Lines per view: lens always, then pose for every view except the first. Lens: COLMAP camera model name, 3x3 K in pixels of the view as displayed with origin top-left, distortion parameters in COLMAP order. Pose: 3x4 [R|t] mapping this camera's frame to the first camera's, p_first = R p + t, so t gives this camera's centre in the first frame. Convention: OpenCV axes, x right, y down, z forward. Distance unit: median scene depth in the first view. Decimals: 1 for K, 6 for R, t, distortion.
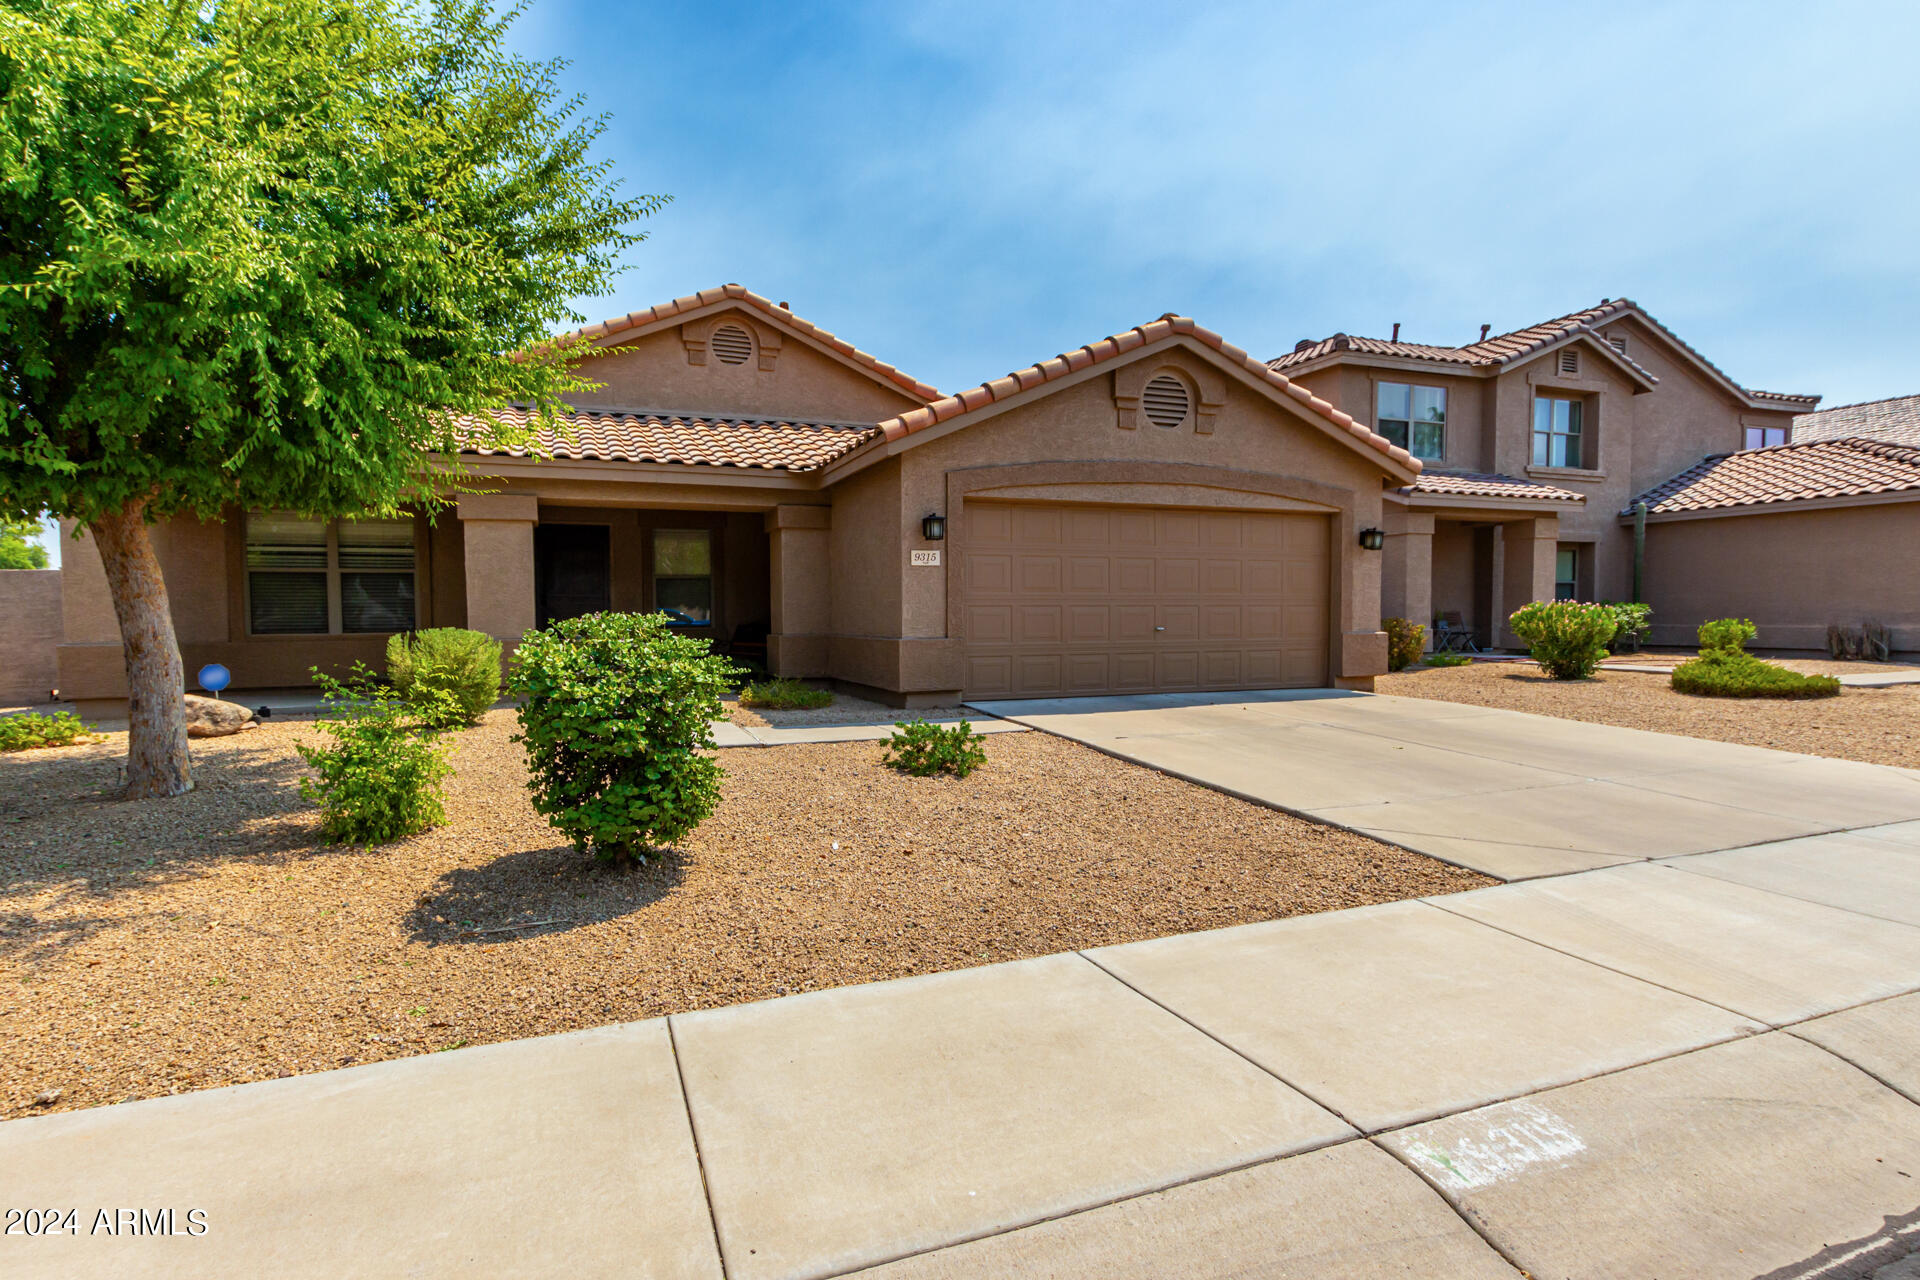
lens RADIAL K [[879.8, 0, 961.9], [0, 879.8, 650.3], [0, 0, 1]] dist [0.005911, -0.000323]
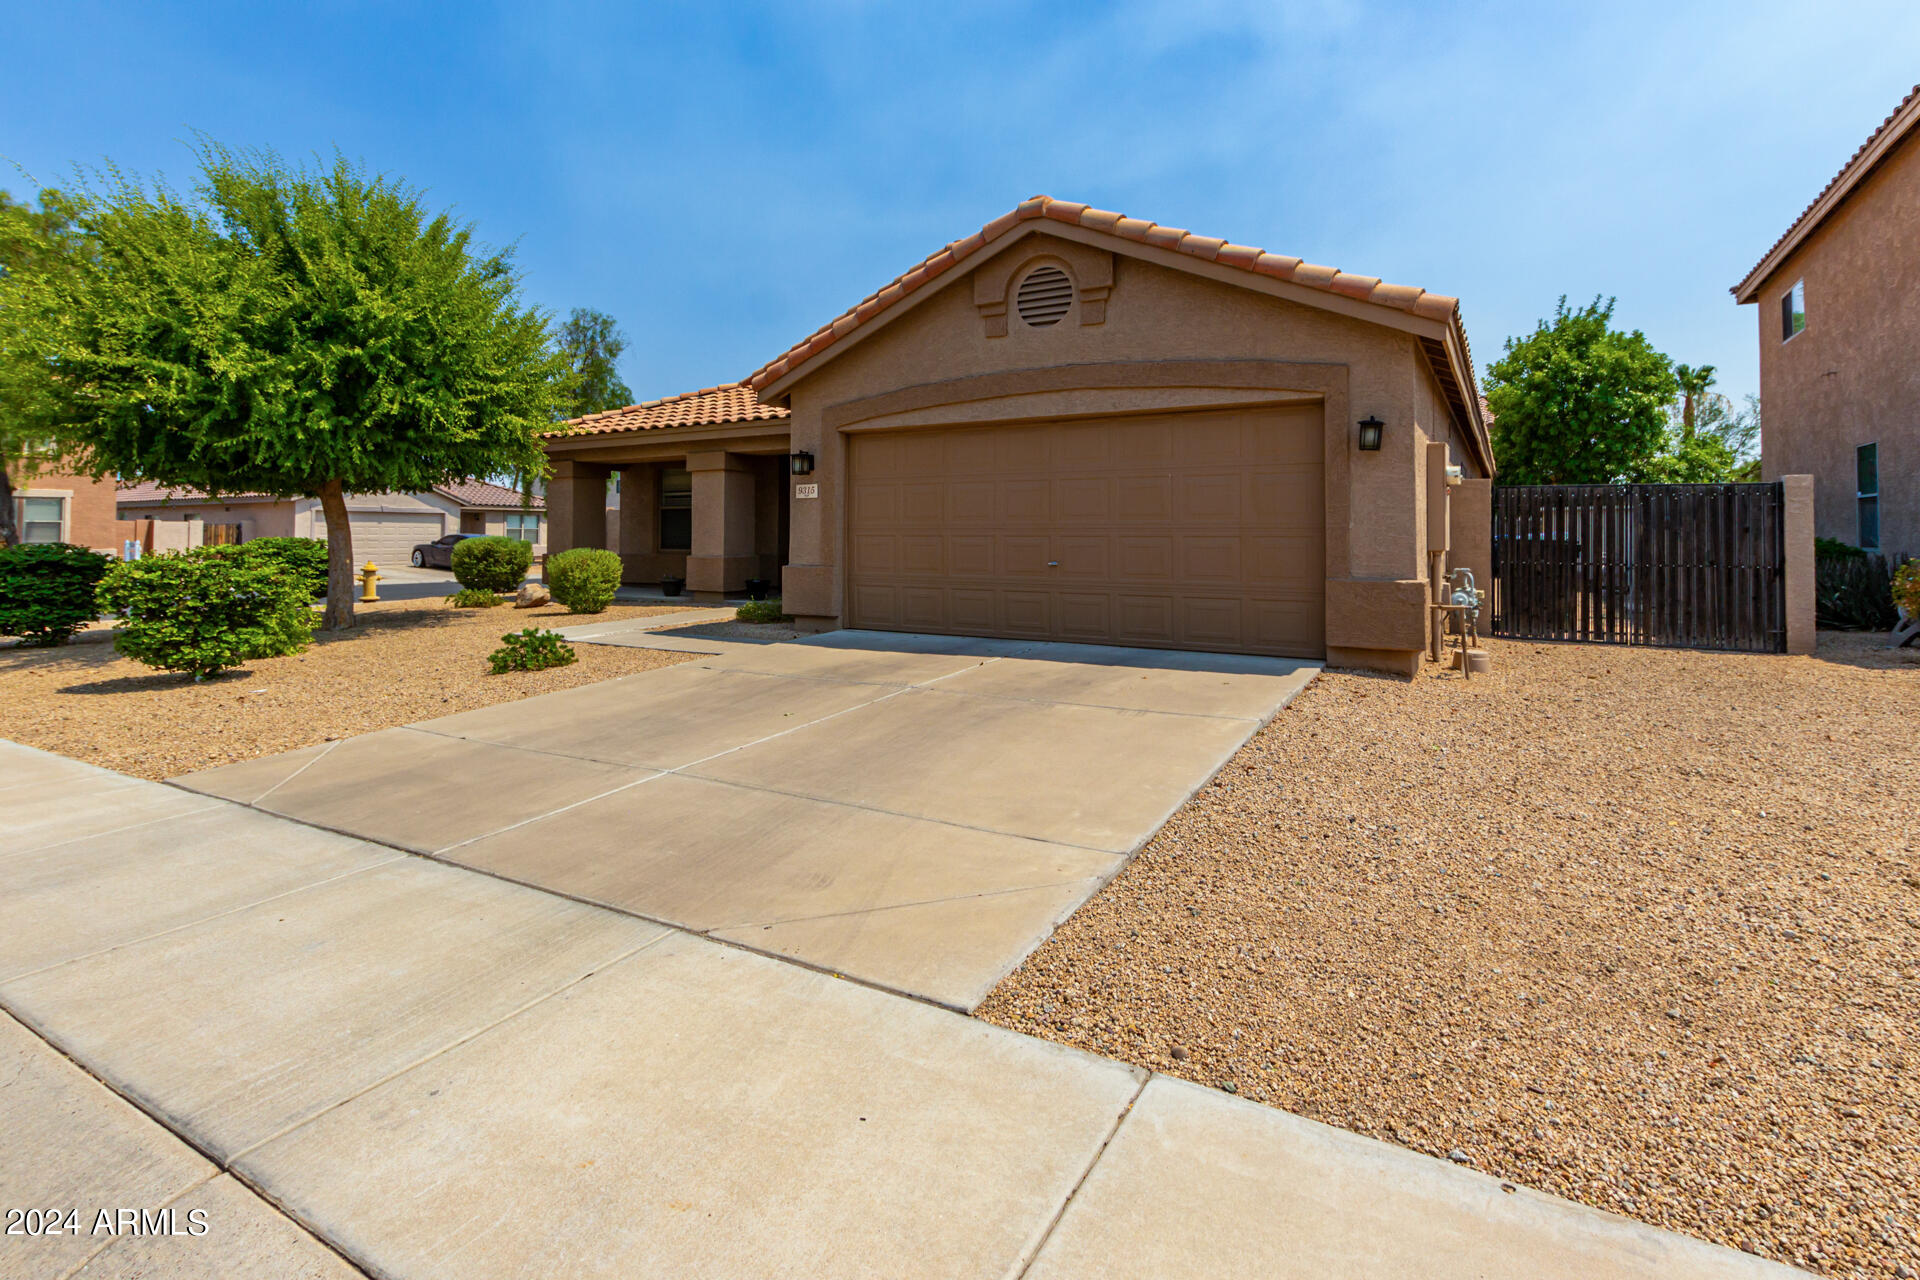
lens RADIAL K [[945.0, 0, 1028.9], [0, 945.0, 501.4], [0, 0, 1]] dist [-0.000884, -0.000272]
pose [[0.652756, -0.019808, -0.757309, 0.901923], [-0.035770, 0.997737, -0.056928, -0.031892], [0.756723, 0.064249, 0.650570, 0.402858]]
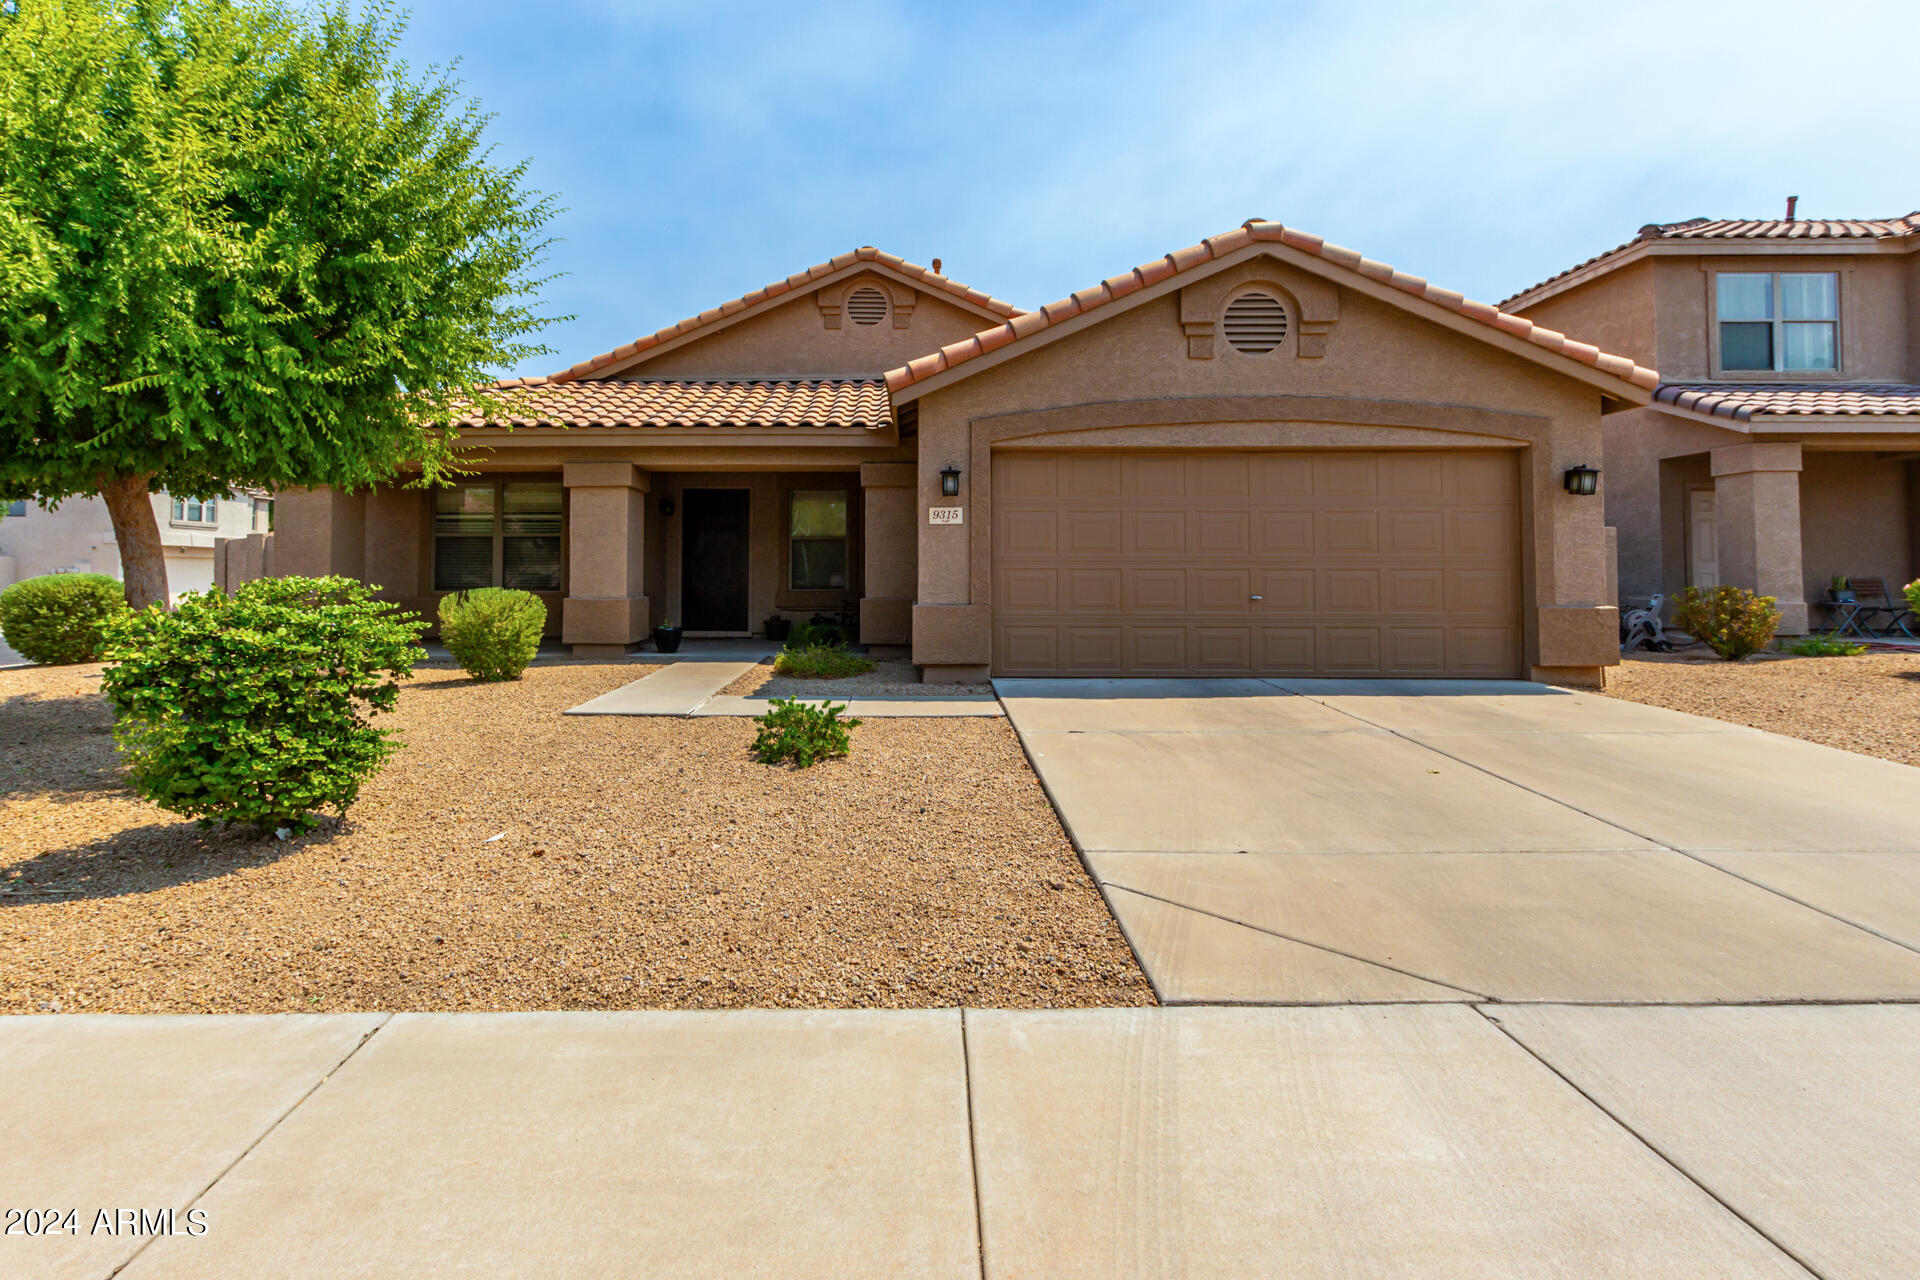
lens RADIAL K [[920.9, 0, 958.3], [0, 920.9, 538.9], [0, 0, 1]] dist [0.006682, -0.001117]
pose [[0.940291, -0.007913, -0.340280, 0.260194], [-0.019605, 0.996811, -0.077354, -0.007324], [0.339807, 0.079407, 0.937137, 0.107021]]
